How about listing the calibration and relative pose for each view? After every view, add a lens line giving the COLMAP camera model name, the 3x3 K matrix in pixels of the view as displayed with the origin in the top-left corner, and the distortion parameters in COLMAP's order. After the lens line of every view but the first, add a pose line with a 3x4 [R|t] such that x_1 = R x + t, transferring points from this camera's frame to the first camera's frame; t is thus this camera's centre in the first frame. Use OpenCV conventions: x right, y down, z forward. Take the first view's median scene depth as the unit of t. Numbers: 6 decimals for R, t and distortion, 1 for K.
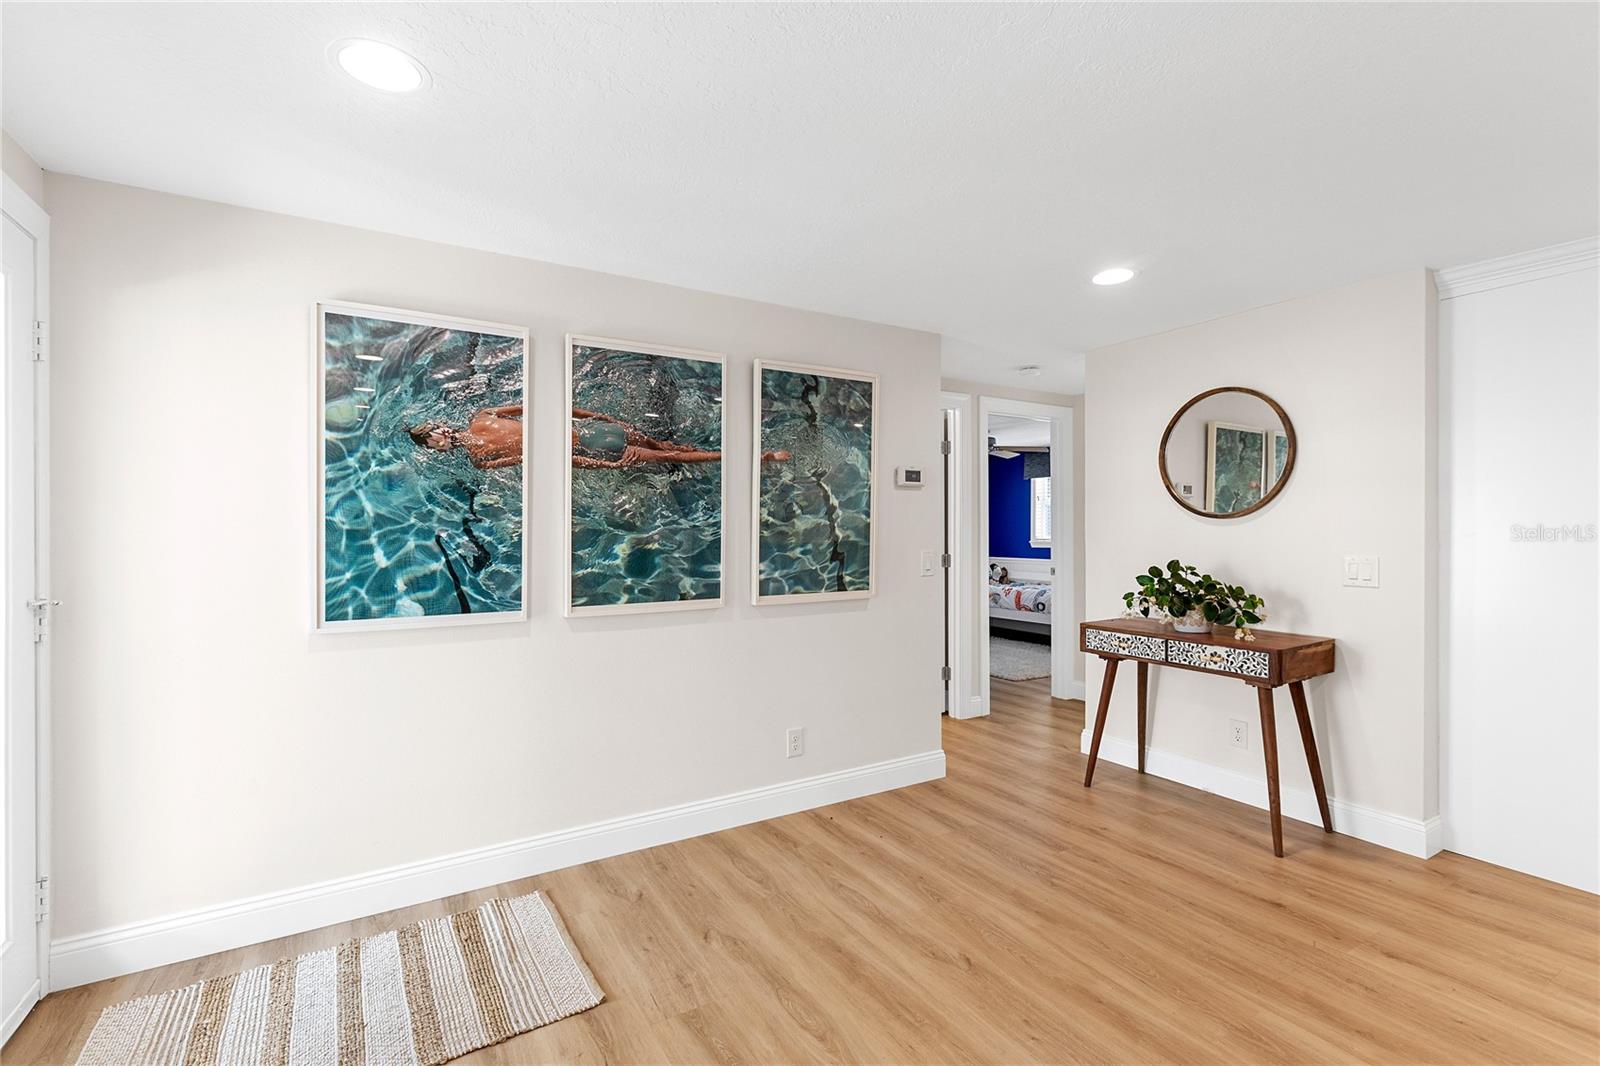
lens RADIAL K [[713.6, 0, 812.5], [0, 713.6, 530.8], [0, 0, 1]] dist [-0.000499, -0.000061]
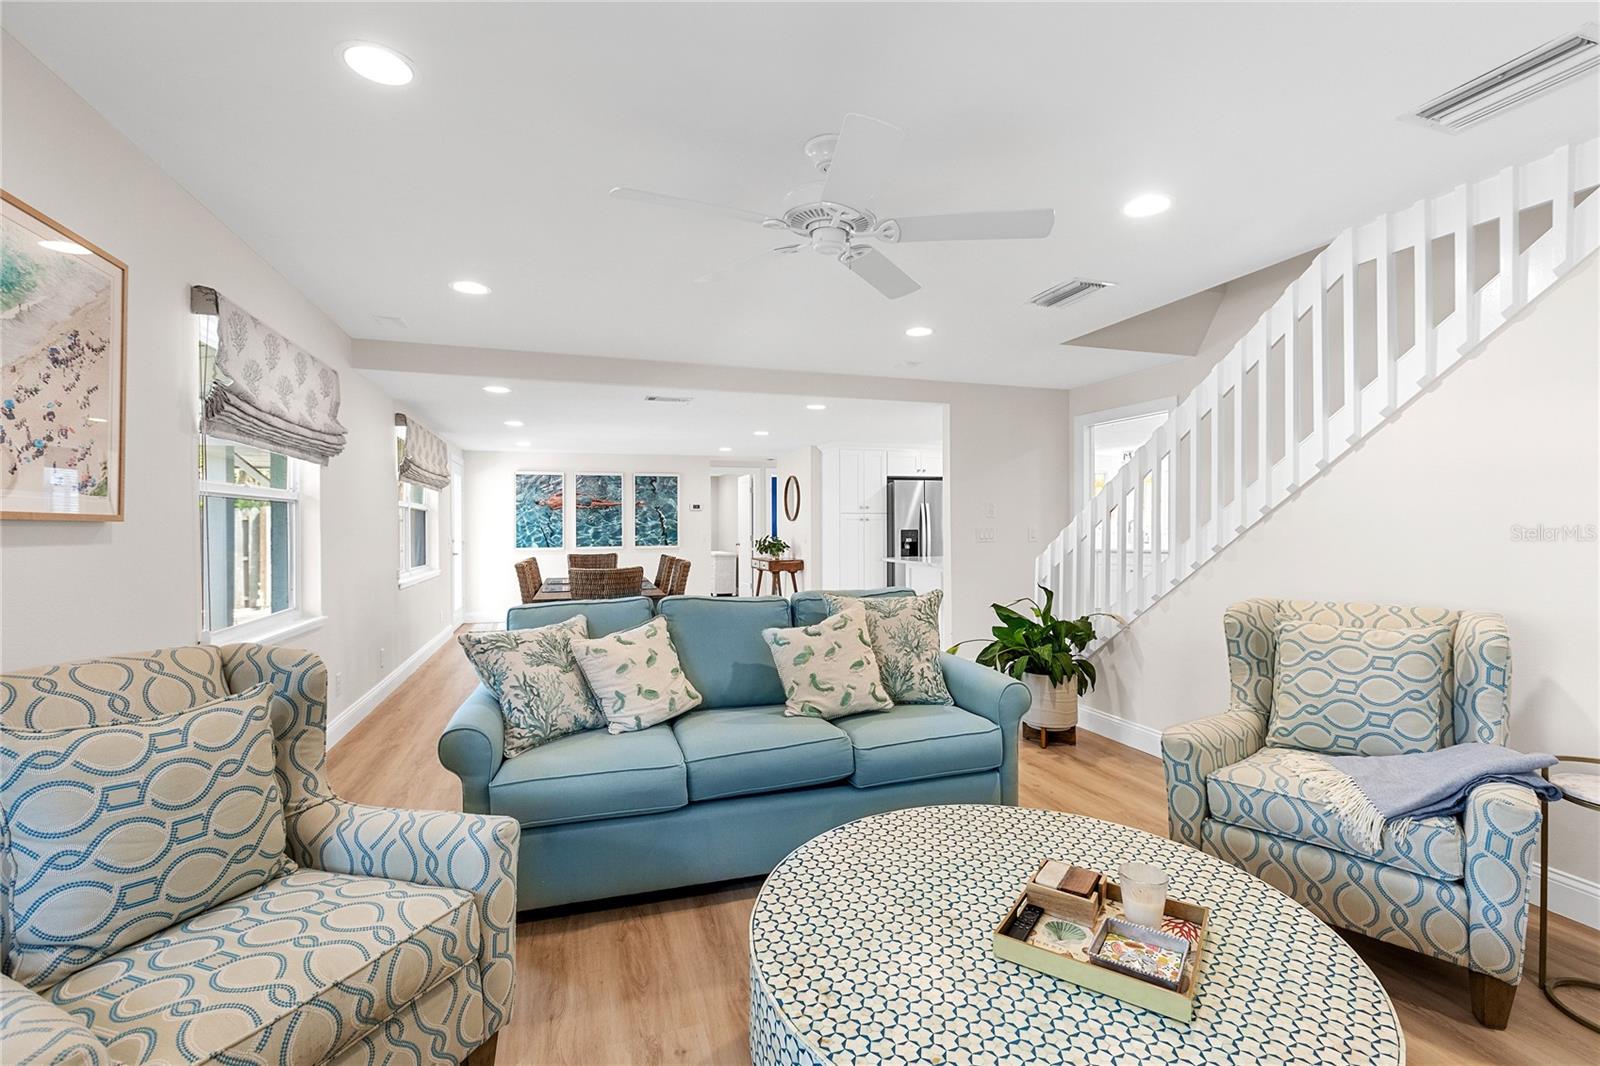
lens RADIAL K [[713.6, 0, 812.5], [0, 713.6, 530.8], [0, 0, 1]] dist [-0.000499, -0.000061]
pose [[0.976563, -0.002607, -0.215216, 1.558376], [0.003867, 0.999978, 0.005436, 0.009156], [0.215197, -0.006140, 0.976551, -2.206420]]
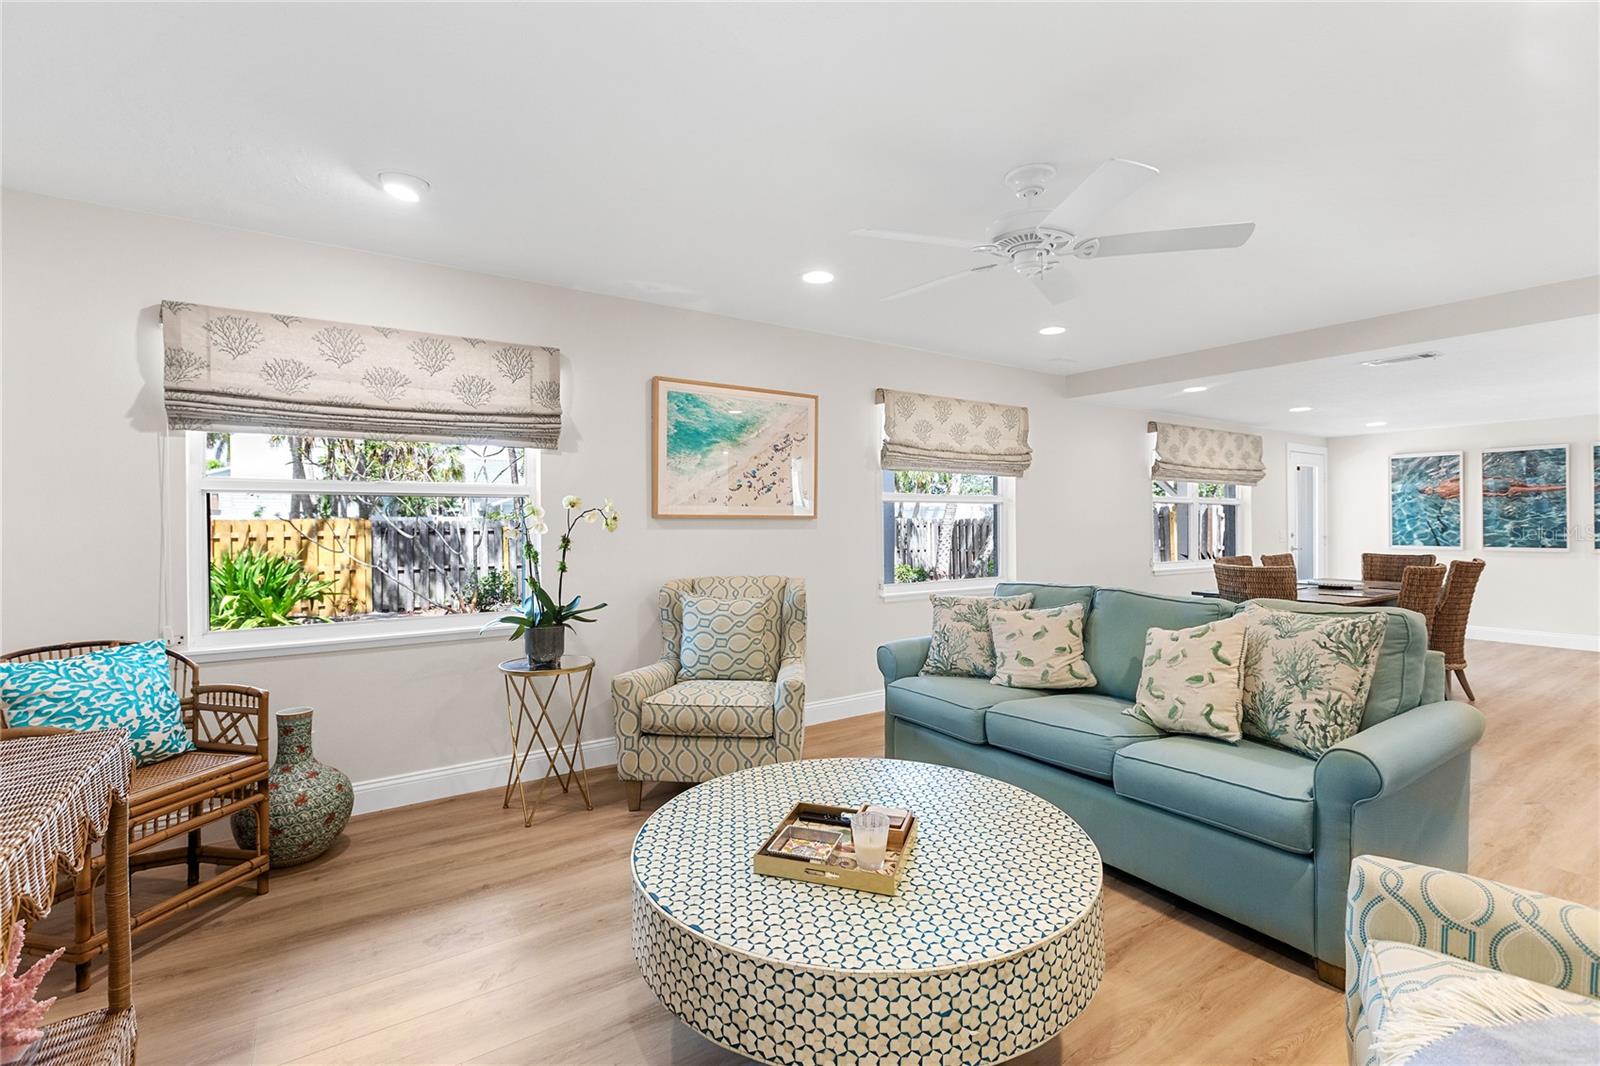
lens RADIAL K [[724.6, 0, 788.7], [0, 724.6, 520.8], [0, 0, 1]] dist [0.001324, 0.000218]
pose [[0.039664, -0.001528, -0.999212, 2.289270], [0.000455, 0.999999, -0.001511, 0.007712], [0.999213, -0.000395, 0.039665, -1.748872]]
